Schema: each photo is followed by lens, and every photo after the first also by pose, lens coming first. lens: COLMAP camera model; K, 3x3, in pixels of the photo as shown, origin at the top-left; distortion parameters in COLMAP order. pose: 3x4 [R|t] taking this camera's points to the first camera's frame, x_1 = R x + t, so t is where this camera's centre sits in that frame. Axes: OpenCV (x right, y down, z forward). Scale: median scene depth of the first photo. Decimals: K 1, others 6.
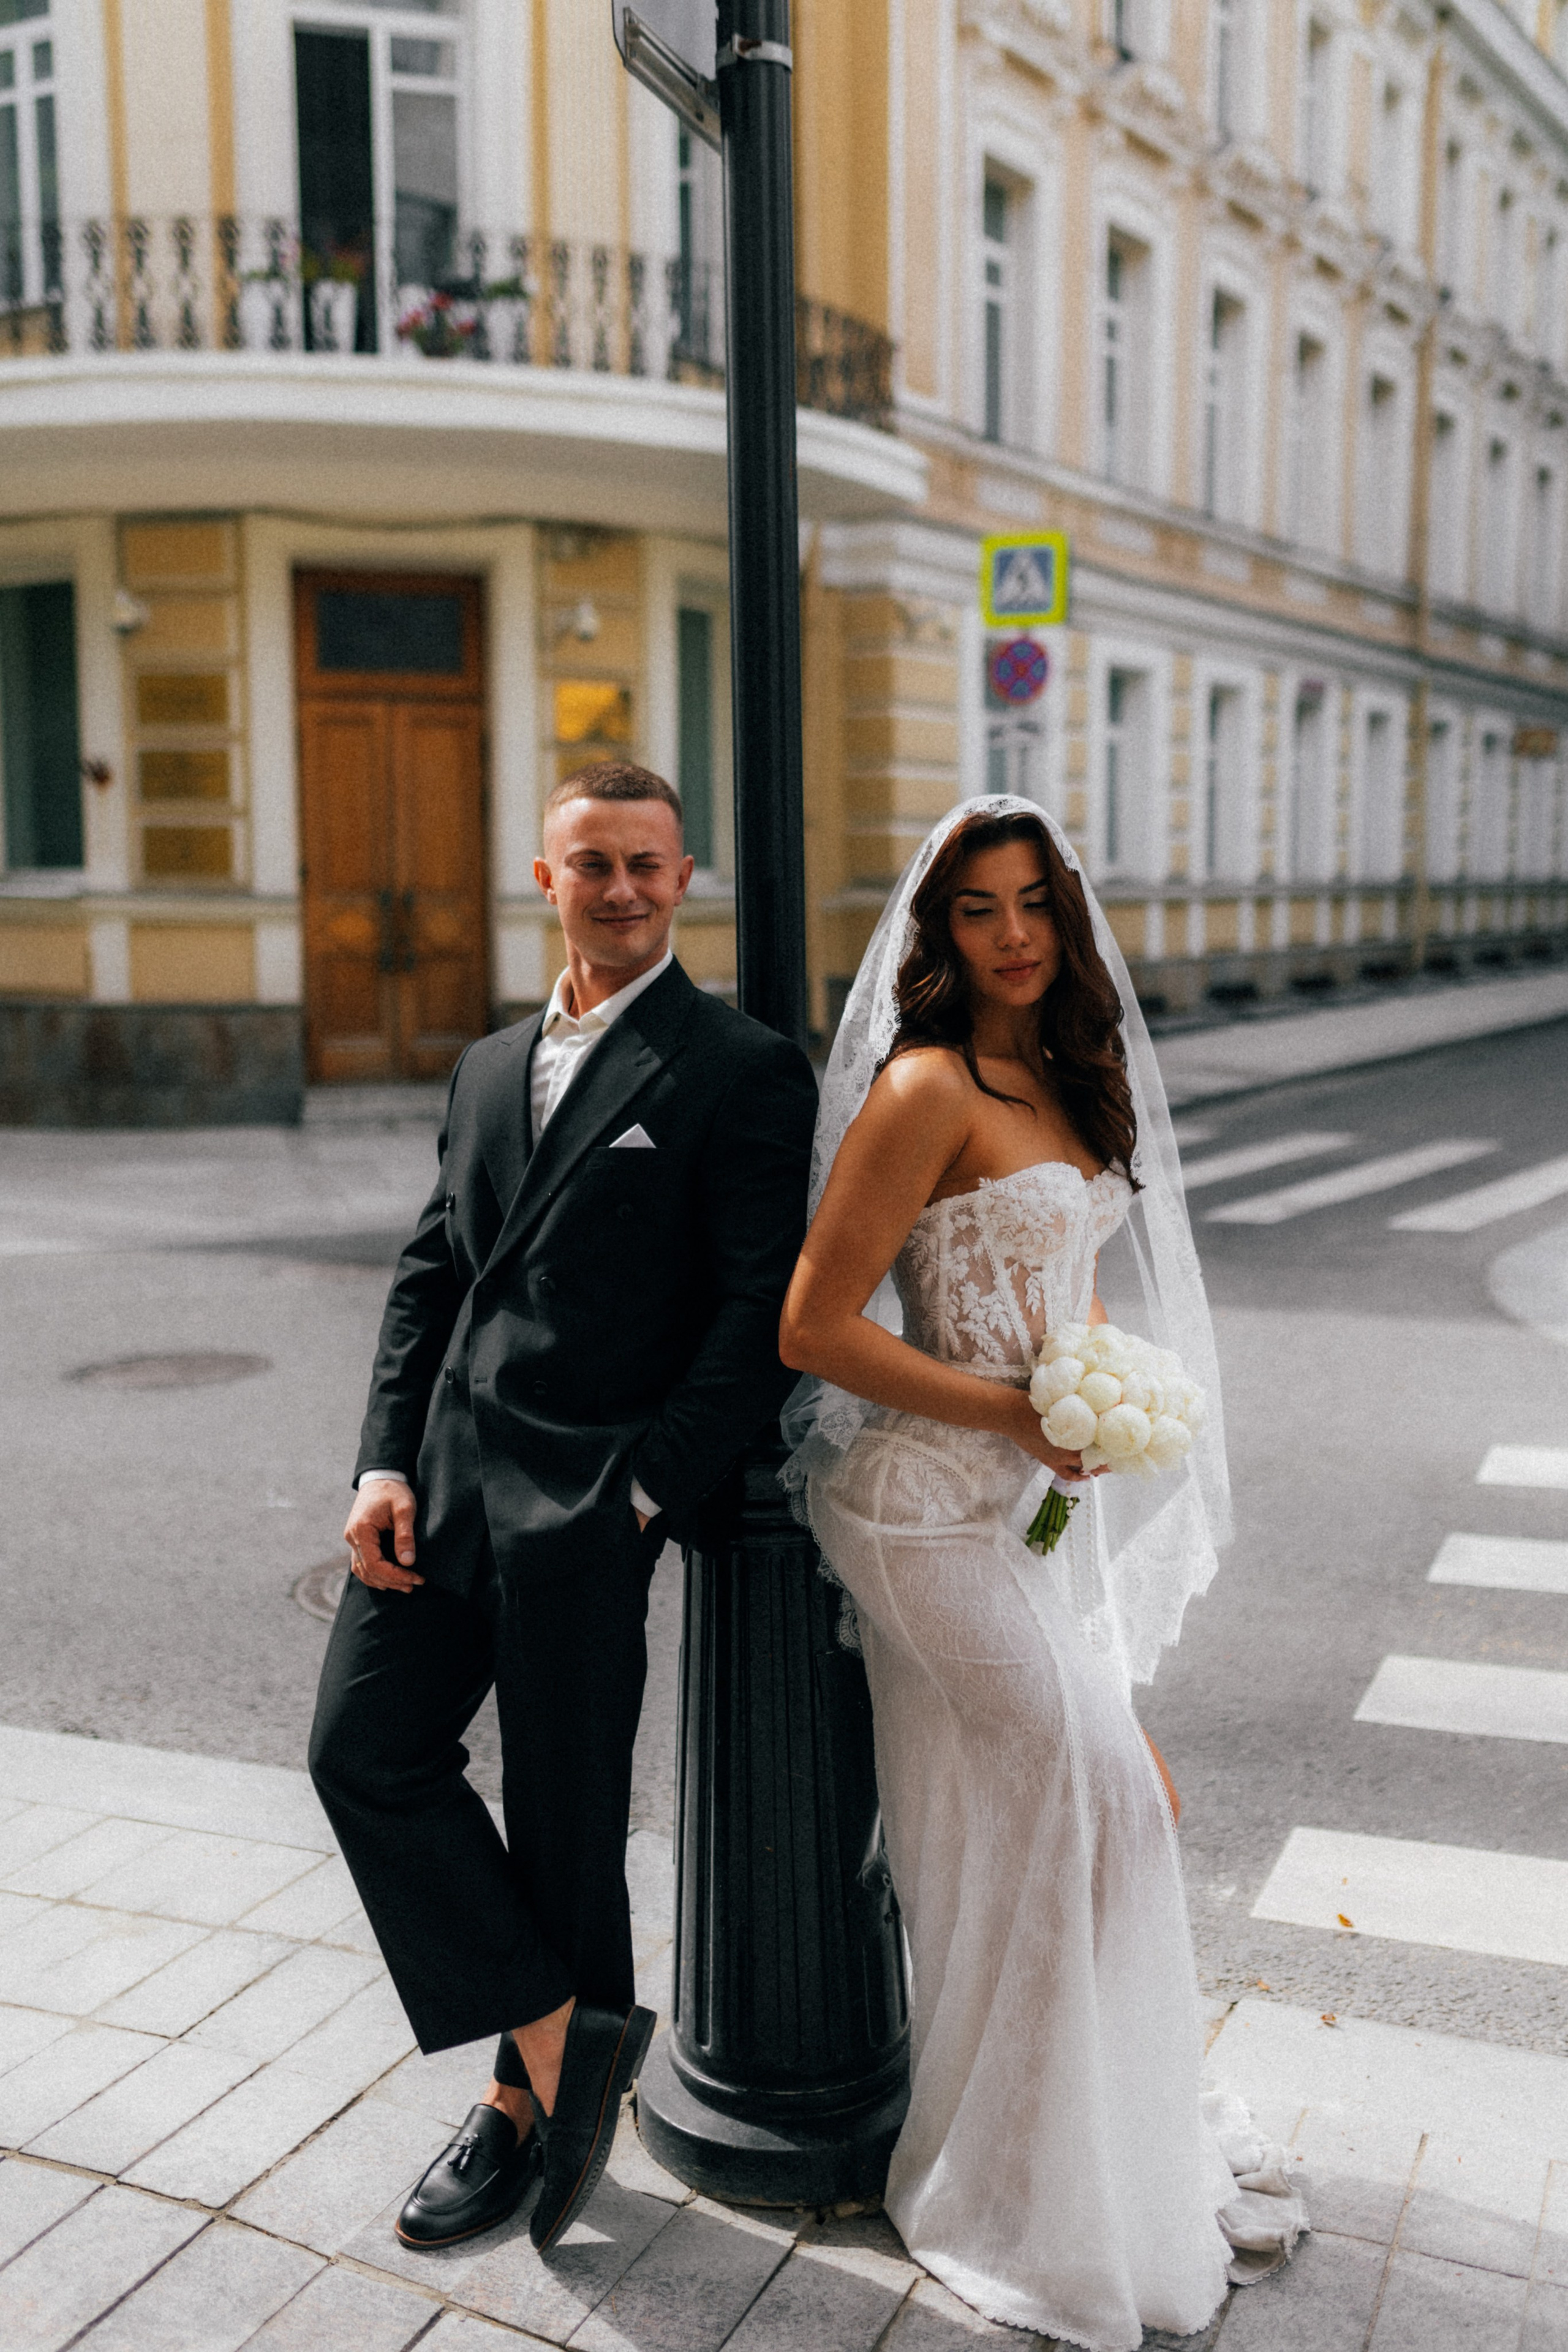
lens RADIAL K [[2248.2, 0, 786.3], [0, 2248.2, 1163.6], [0, 0, 1]] dist [-0.003402, 0.012143]
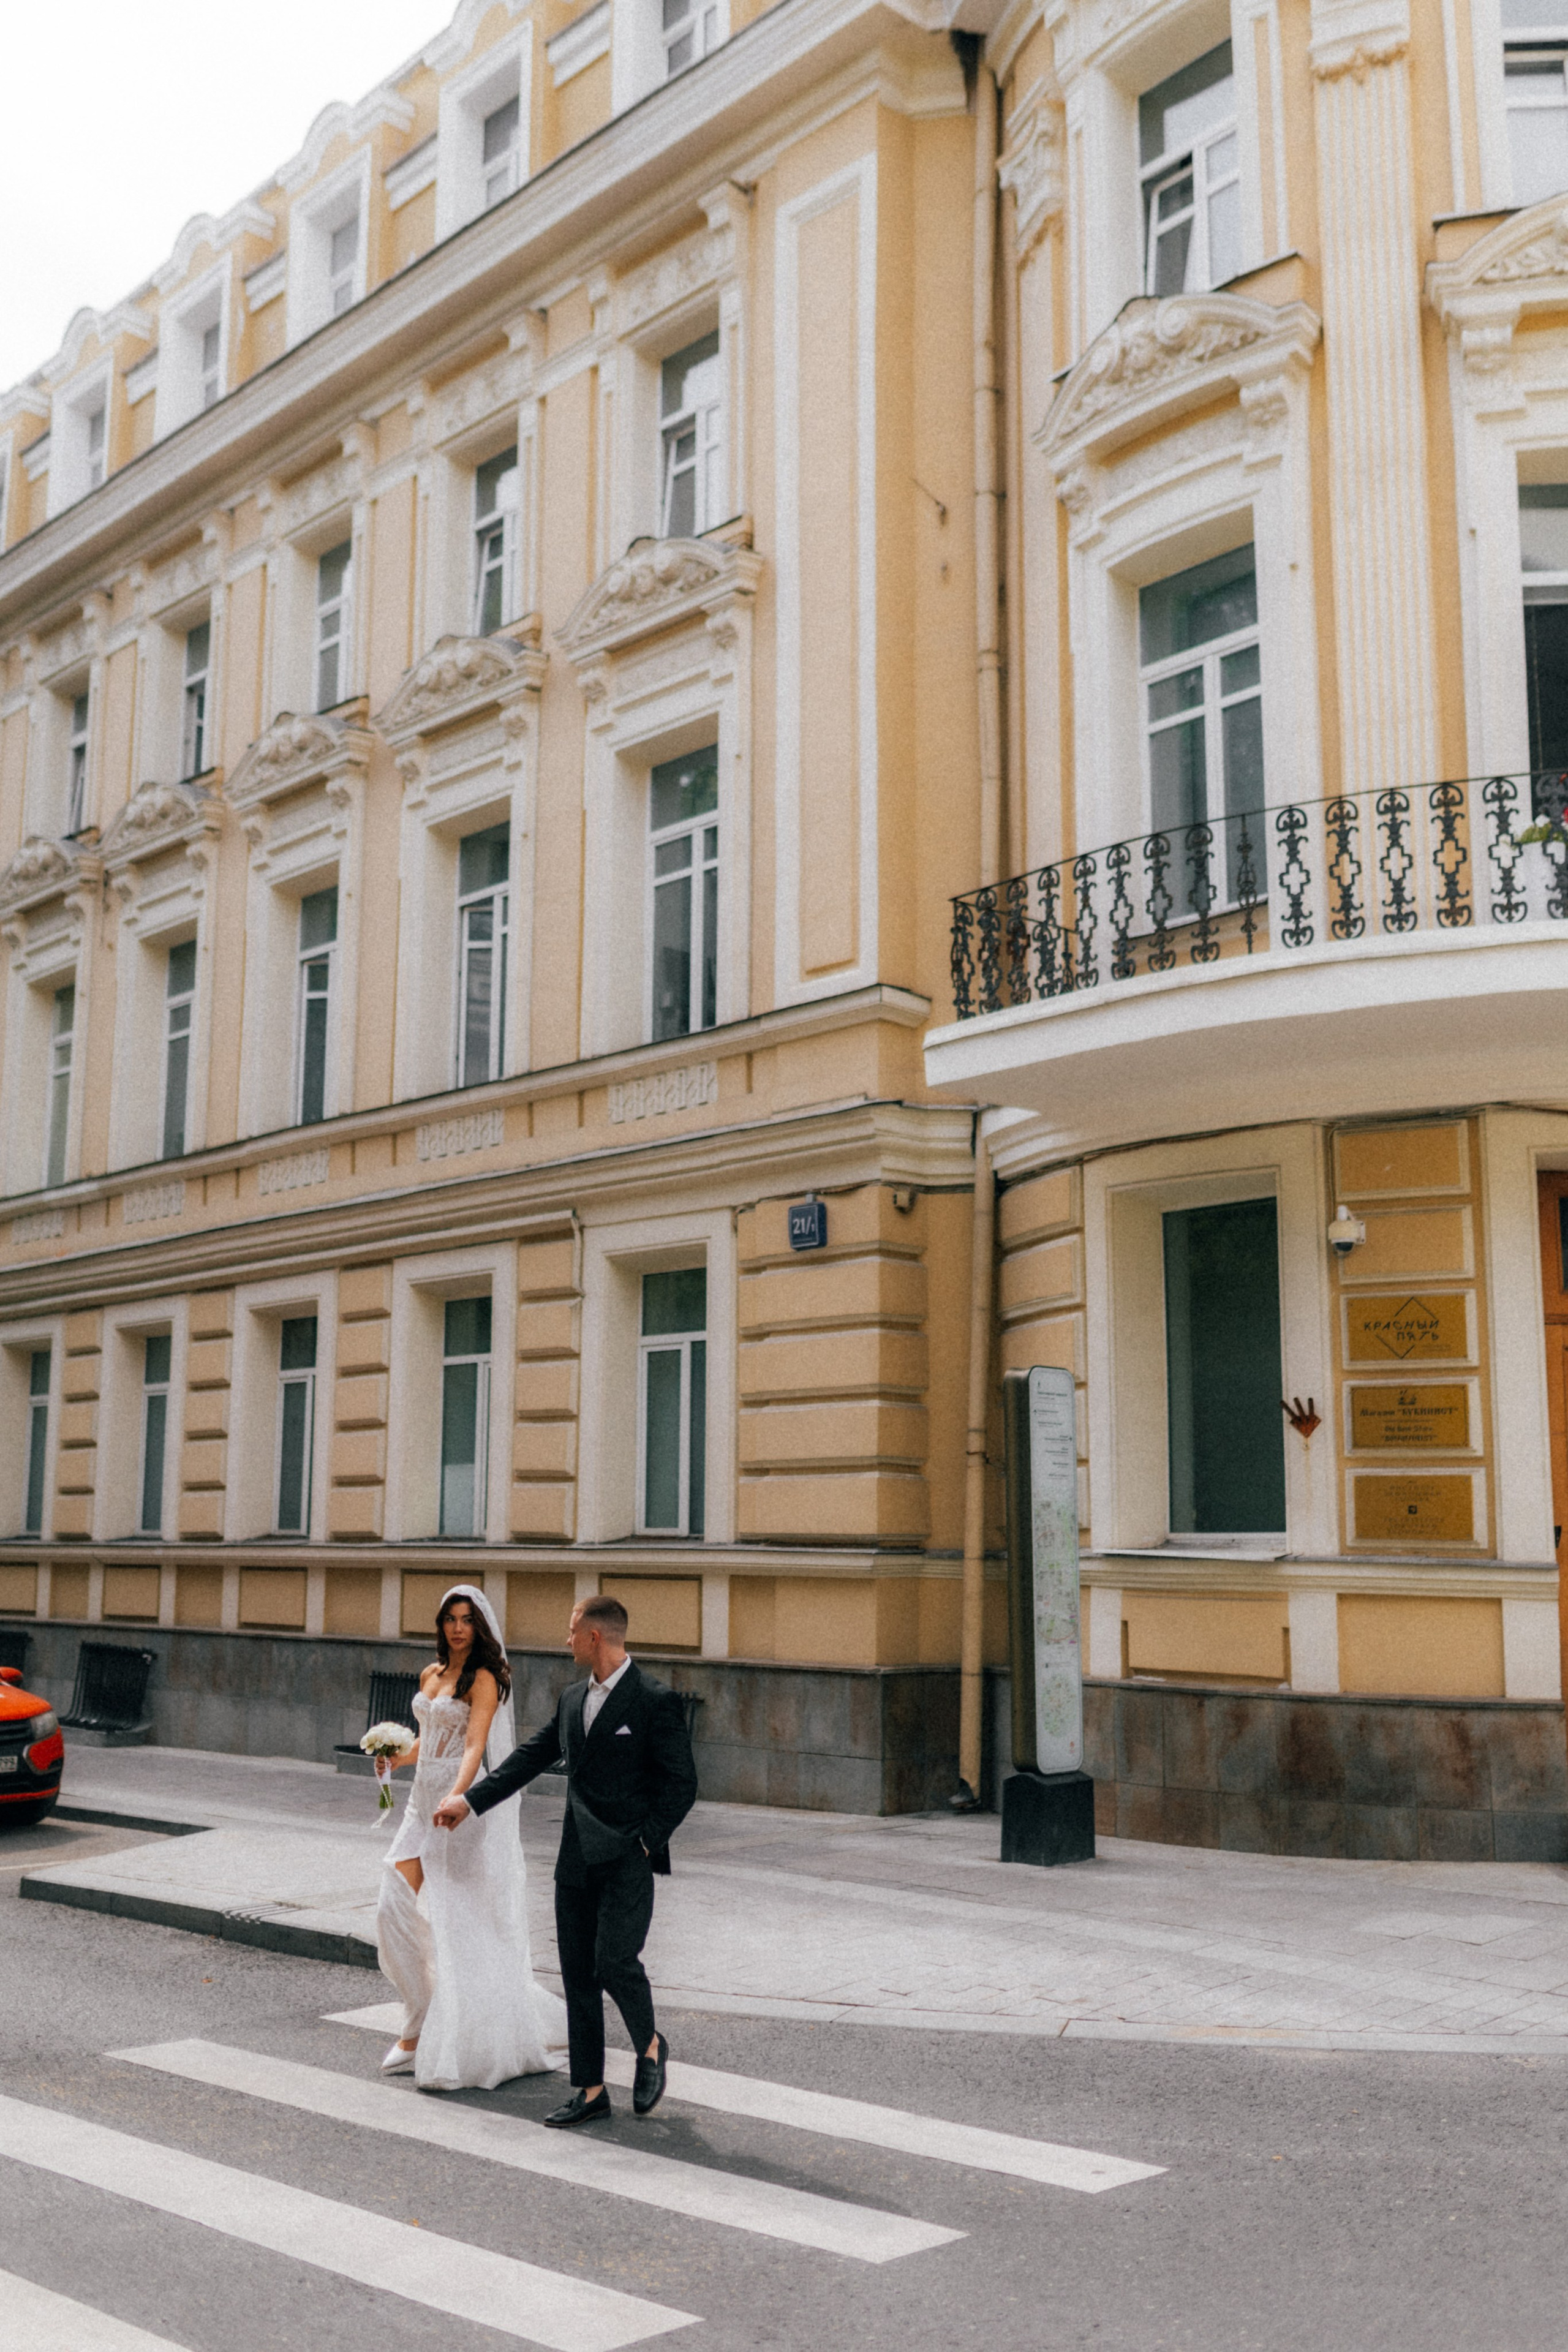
lens RADIAL K [[2245.5, 0, 777.0], [0, 2245.5, 1177.8], [0, 0, 1]] dist [-0.002360, 0.008434]
pose [[0.929164, -0.053224, -0.365817, -0.172523], [-0.053327, 0.959932, -0.275112, -0.016193], [0.365802, 0.275132, 0.889096, 0.146640]]
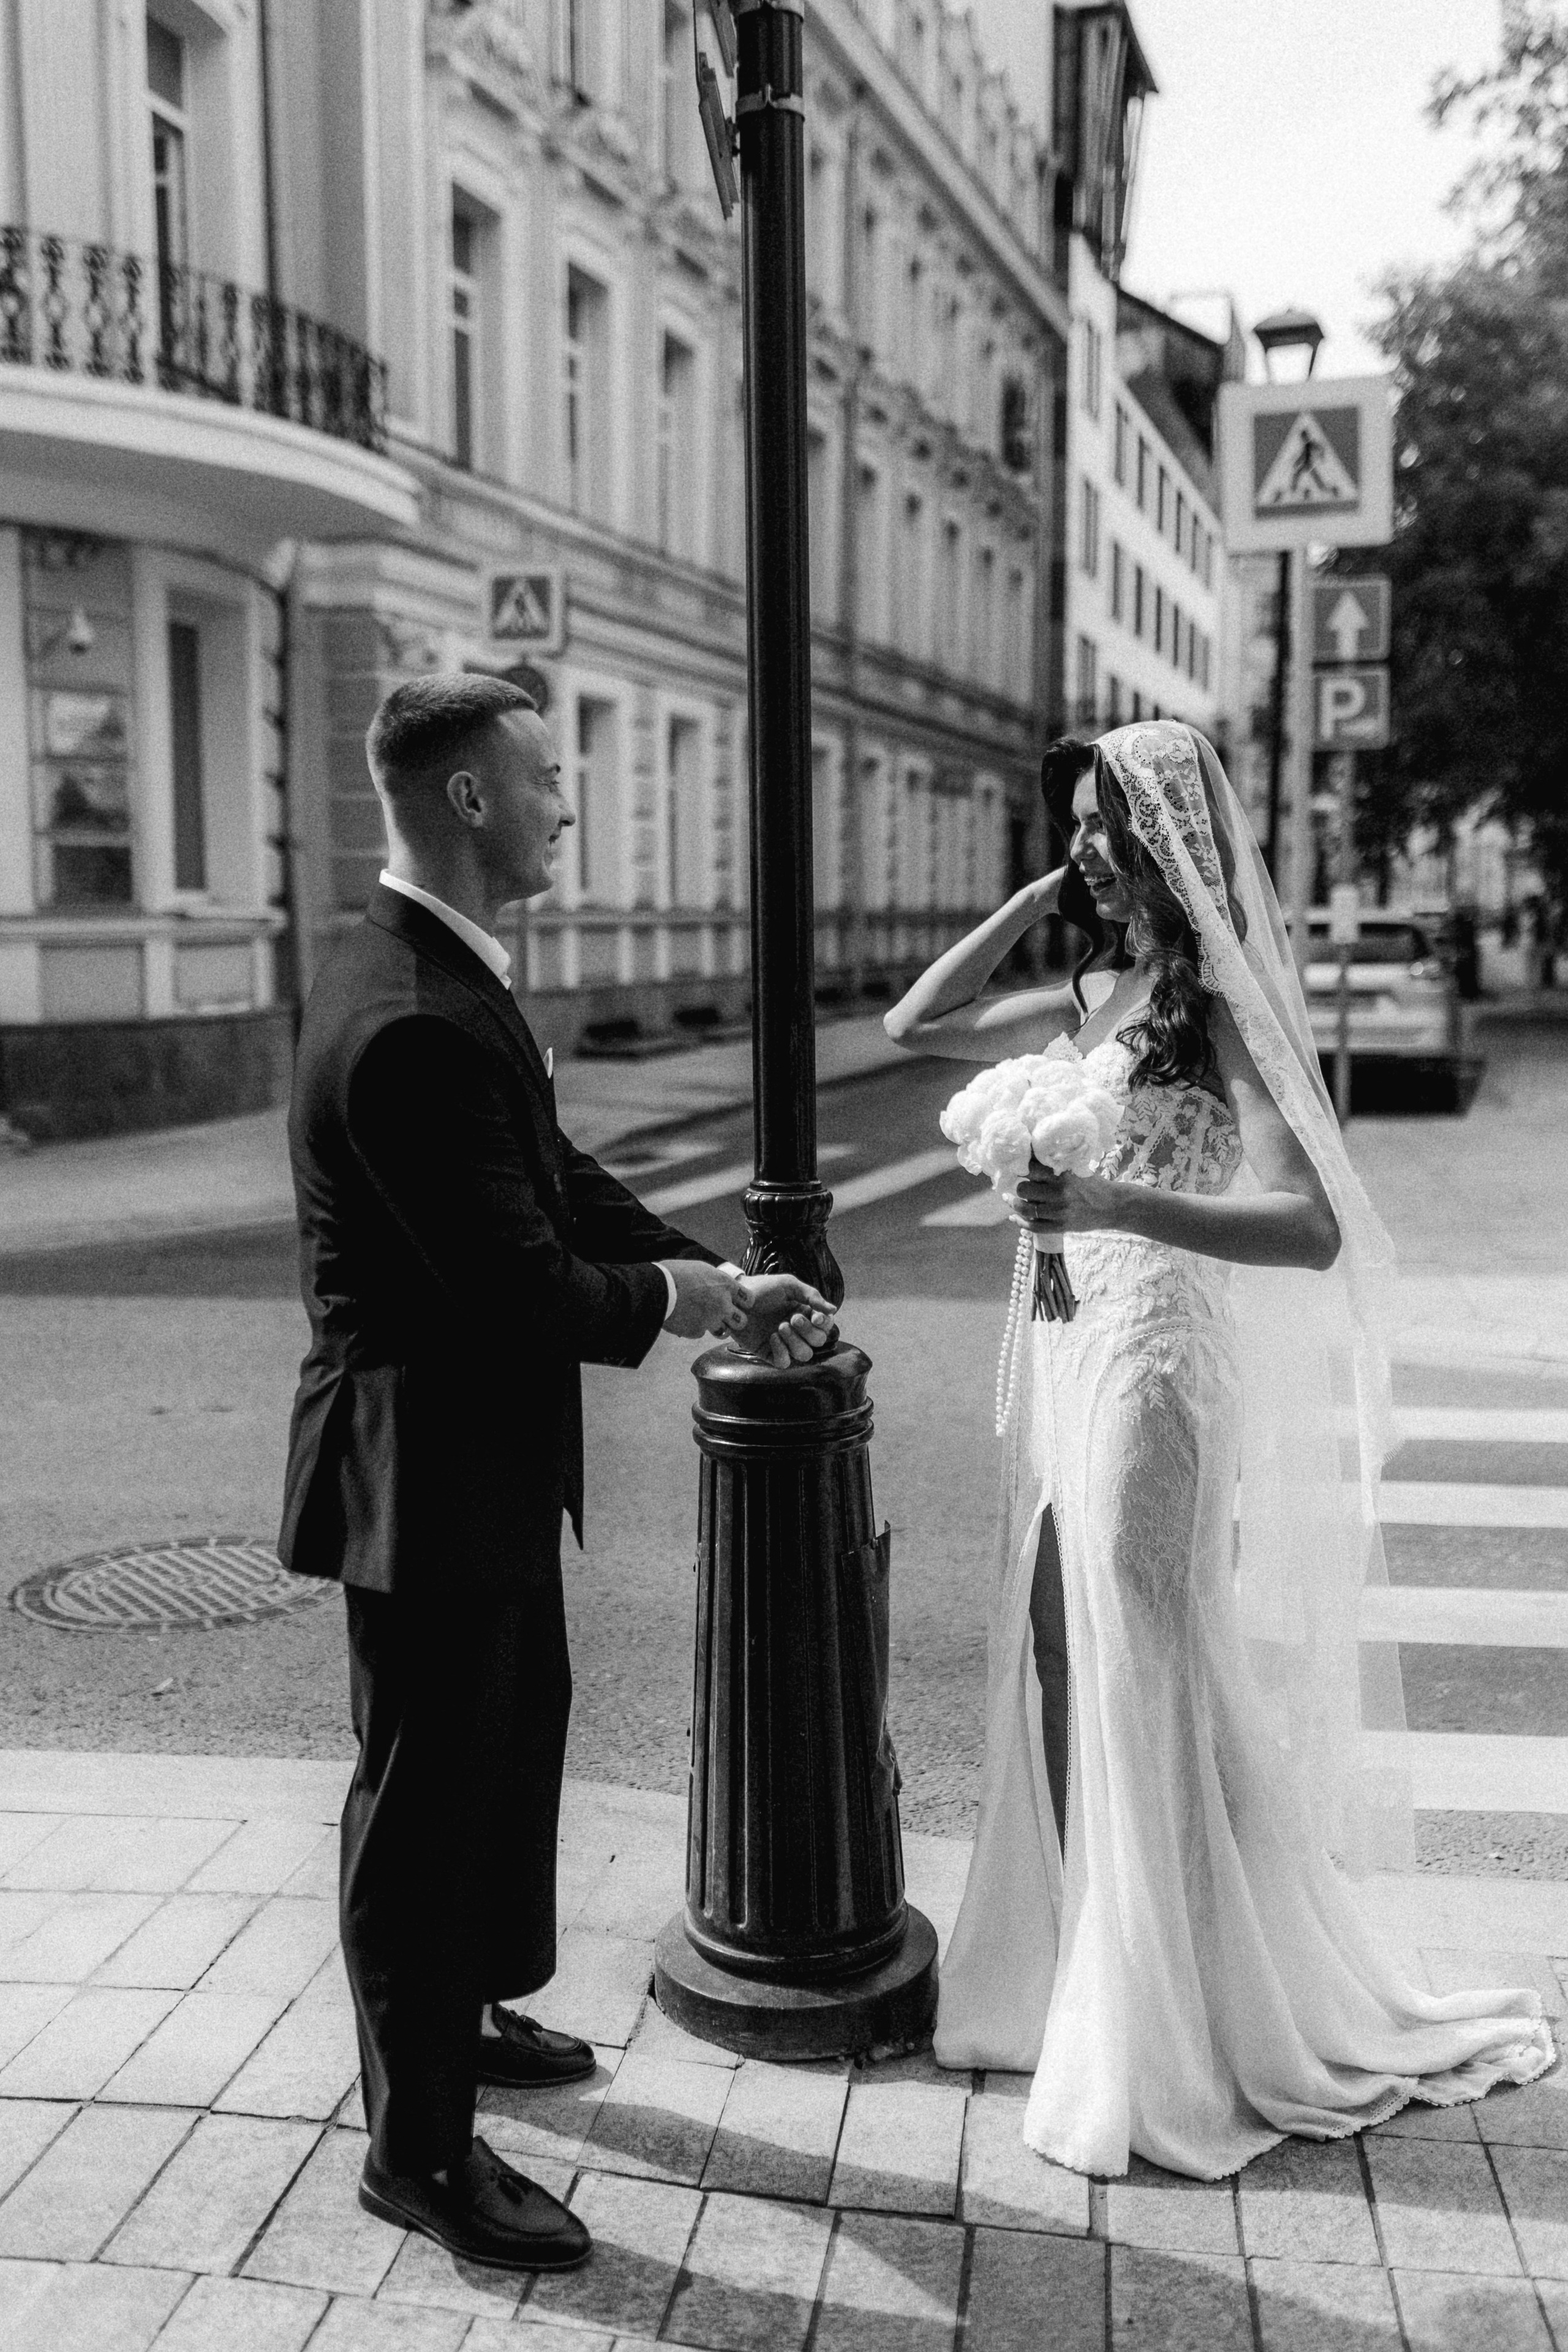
lens RADIAL K [[2242.3, 0, 779.4], [0, 2242.3, 1201.9], [0, 0, 1]] dist [-0.008219, 0.010347]
pose [[0.965847, -0.027576, 0.257640, -0.052693], [0.026880, 0.999619, 0.006221, 0.006484], [-0.257713, 0.000917, 0.966221, -0.010299]]
